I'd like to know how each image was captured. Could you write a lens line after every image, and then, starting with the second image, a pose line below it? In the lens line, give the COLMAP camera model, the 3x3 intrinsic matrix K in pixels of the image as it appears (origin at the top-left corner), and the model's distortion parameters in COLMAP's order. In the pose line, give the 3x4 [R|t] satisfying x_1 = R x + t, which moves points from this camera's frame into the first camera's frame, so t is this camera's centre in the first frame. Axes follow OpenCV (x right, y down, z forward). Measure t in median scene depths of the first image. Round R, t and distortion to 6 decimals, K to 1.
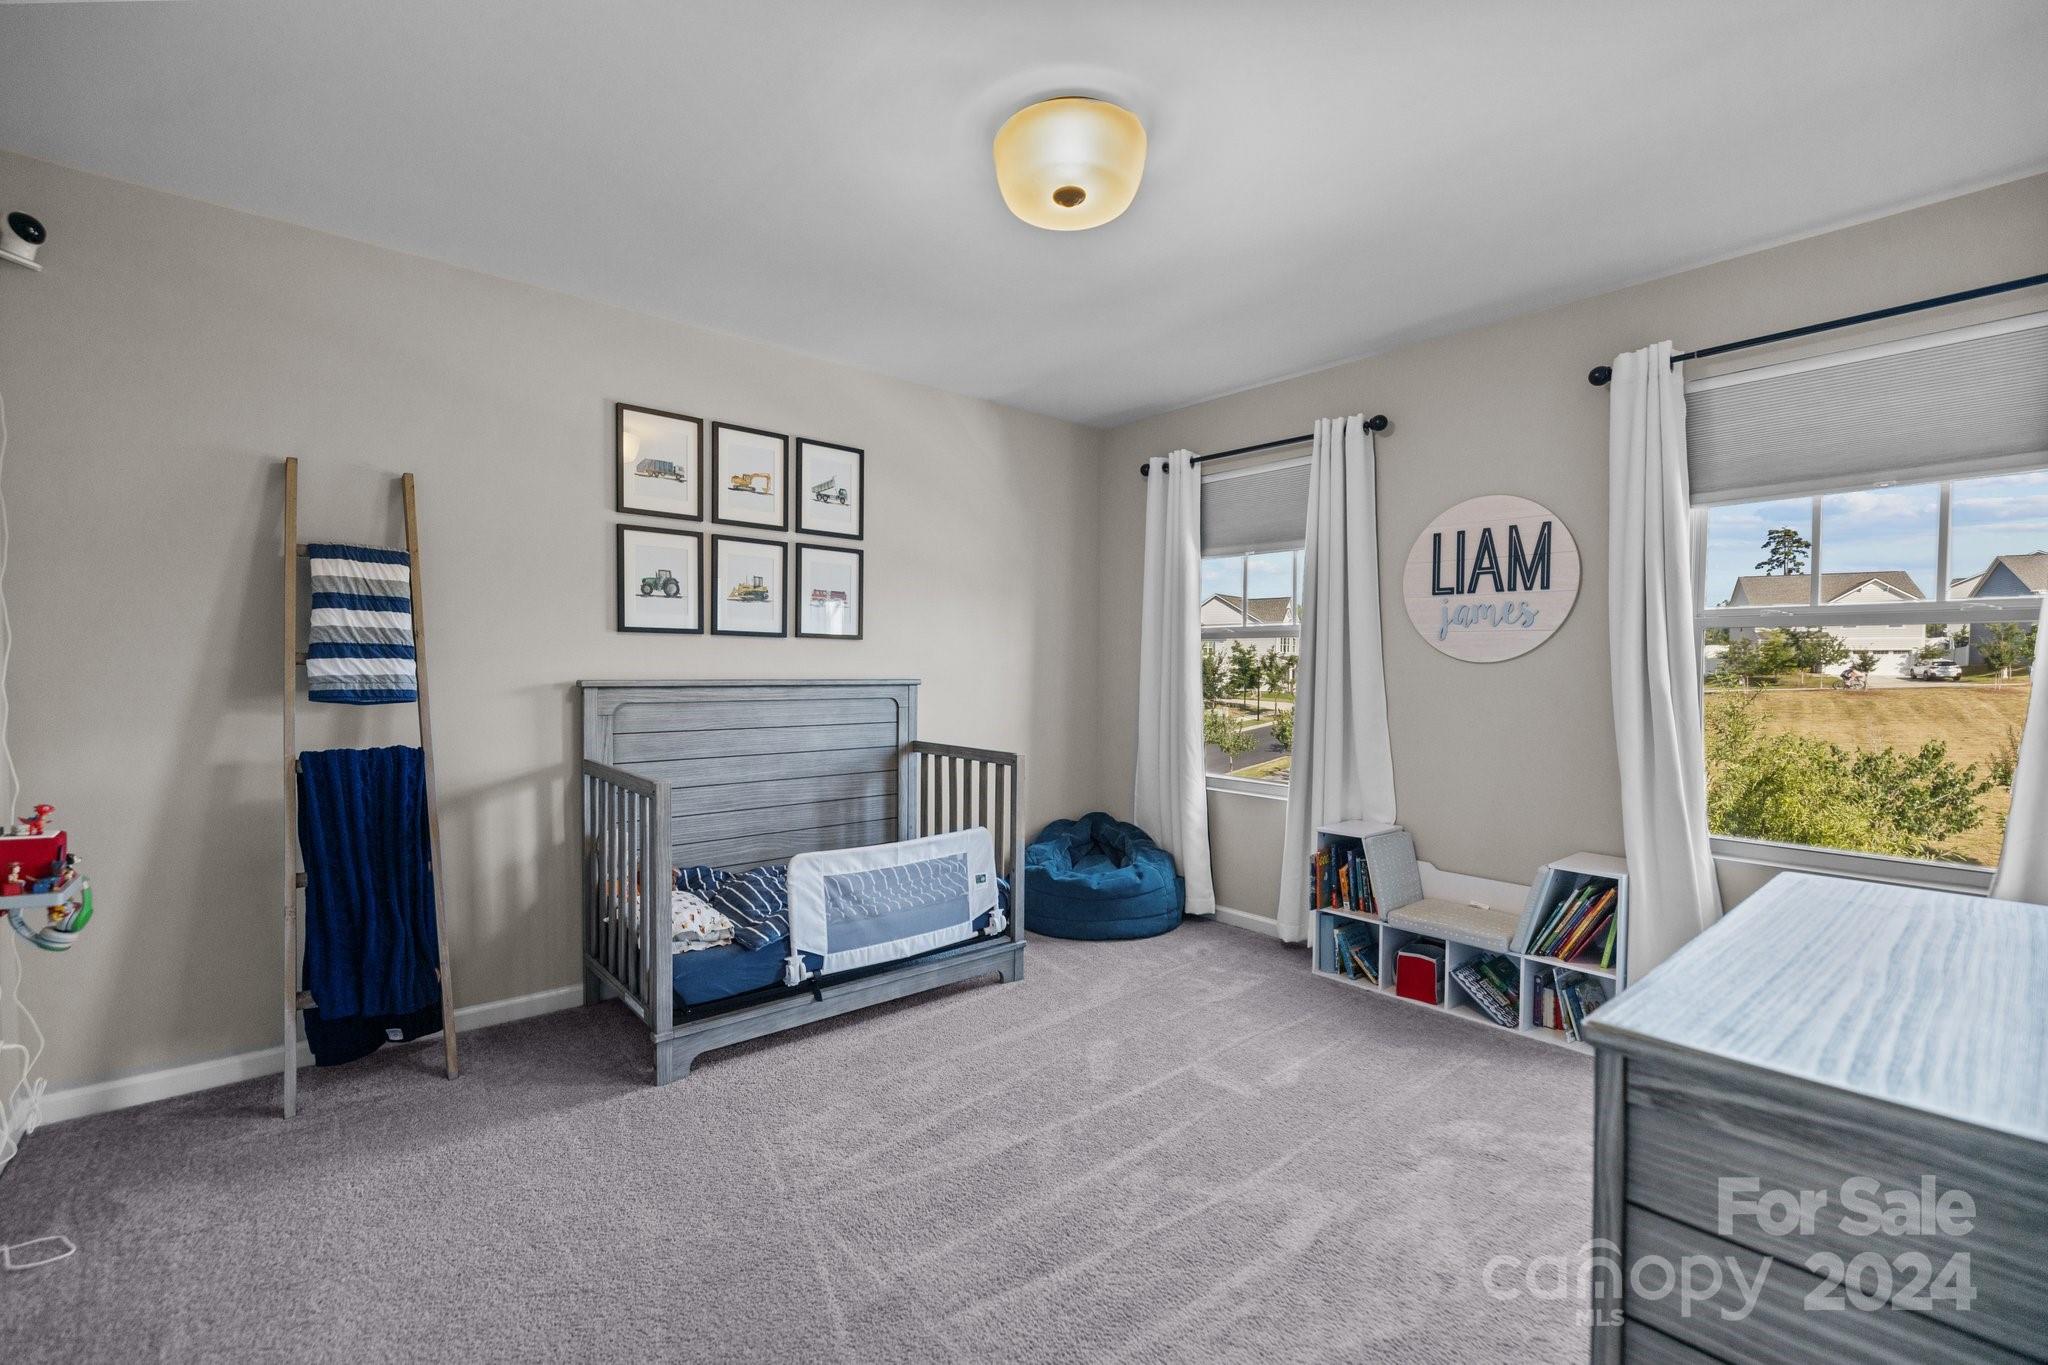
lens RADIAL K [[875.7, 0, 1004.1], [0, 875.7, 681.0], [0, 0, 1]] dist [-0.002692, 0.000059]
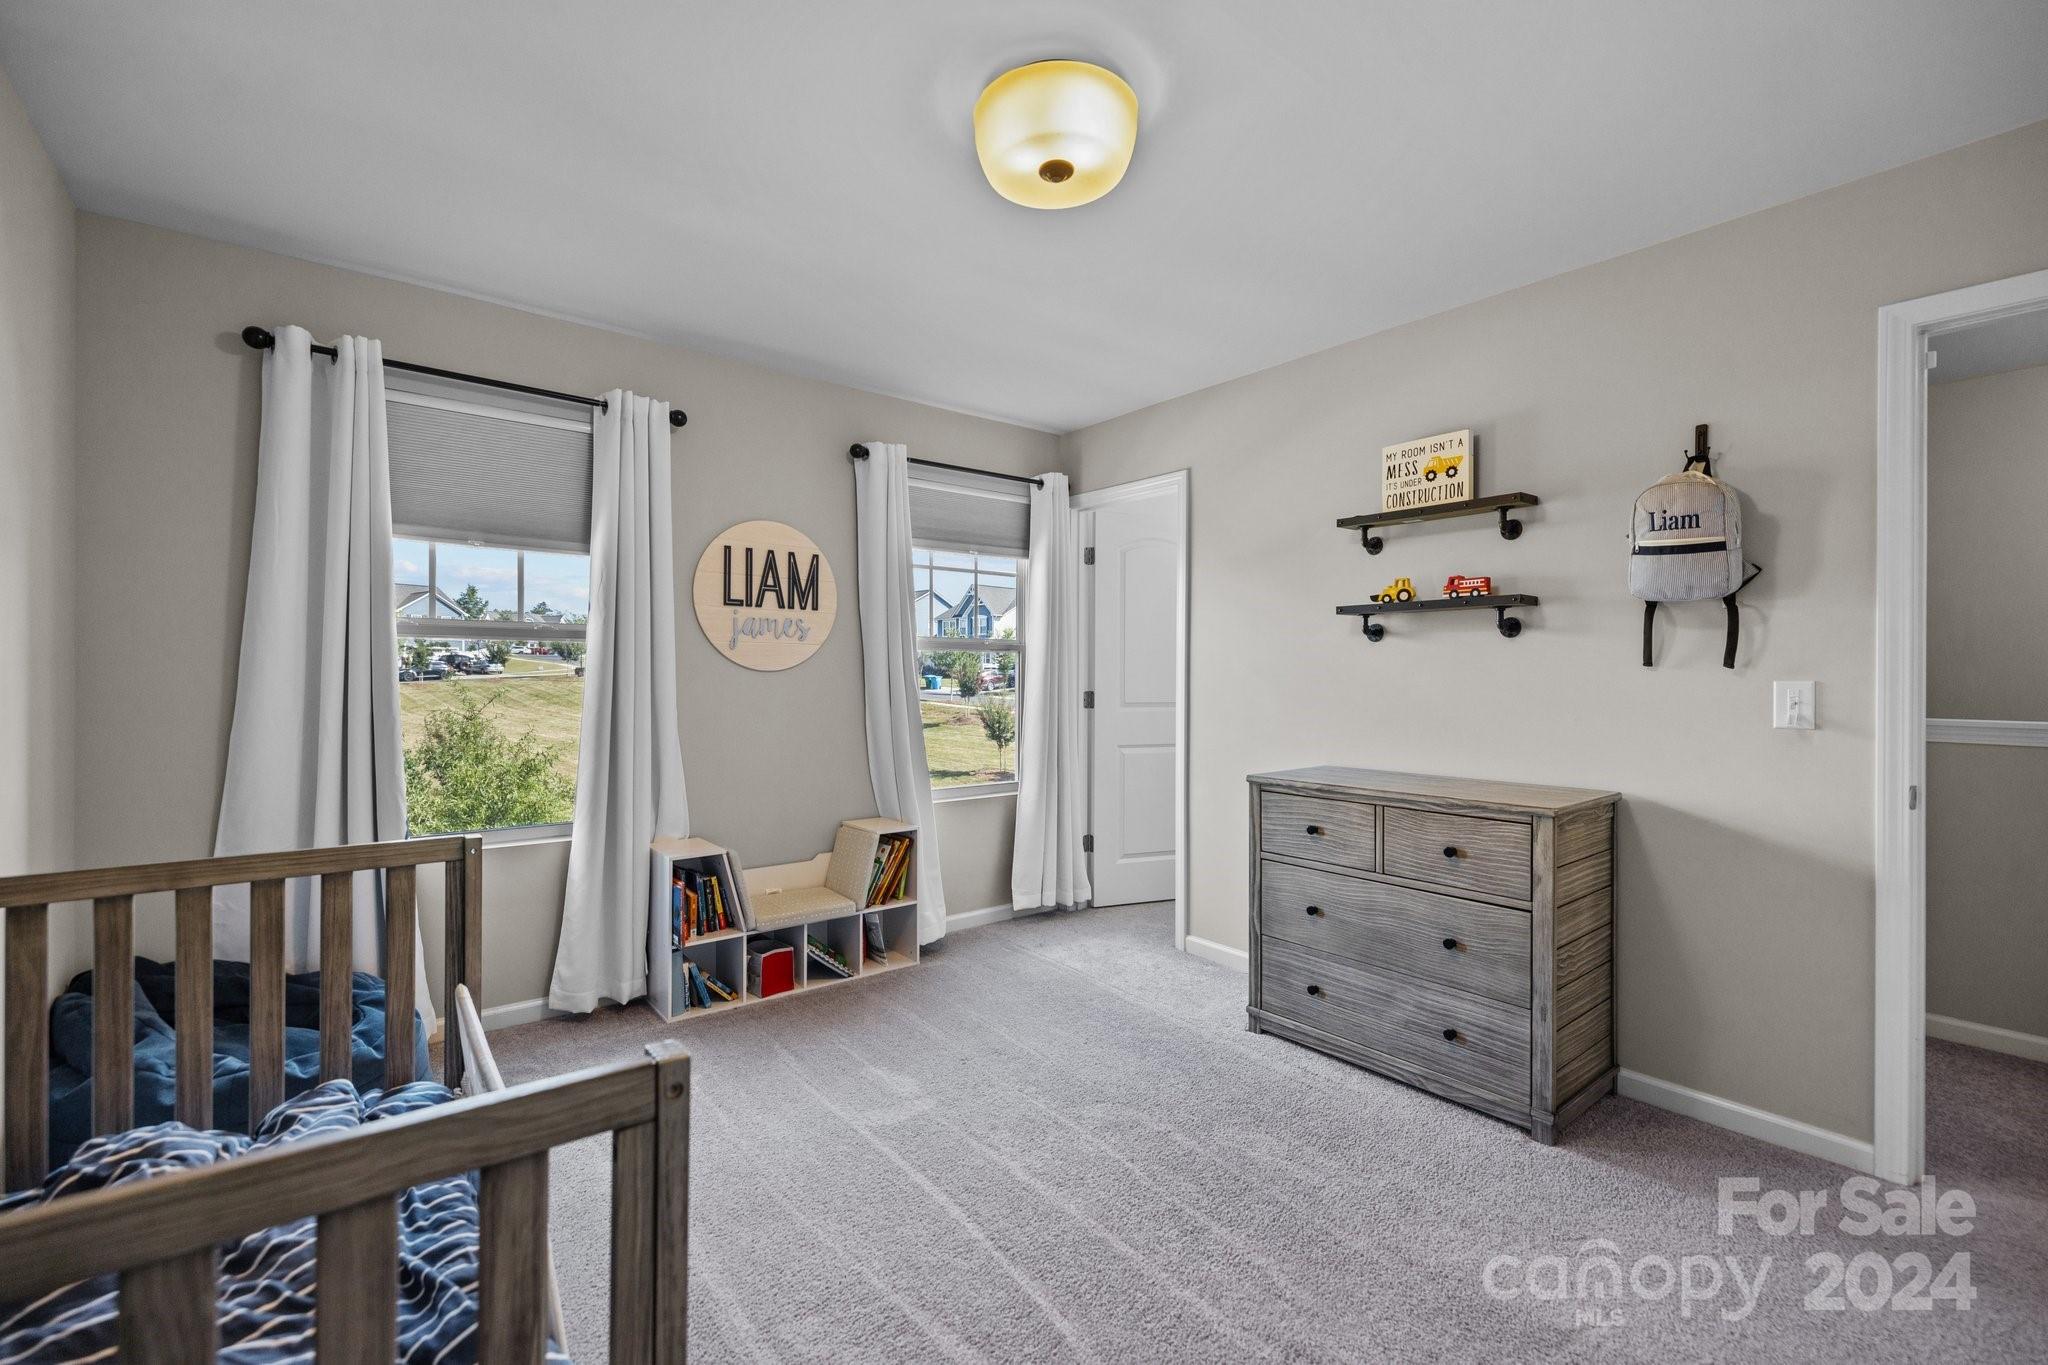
lens RADIAL K [[865.3, 0, 1007.9], [0, 865.3, 674.2], [0, 0, 1]] dist [-0.002018, 0.000116]
pose [[0.044701, -0.003532, 0.998994, -0.537632], [0.011376, 0.999931, 0.003027, -0.017201], [-0.998936, 0.011229, 0.044738, 0.658780]]
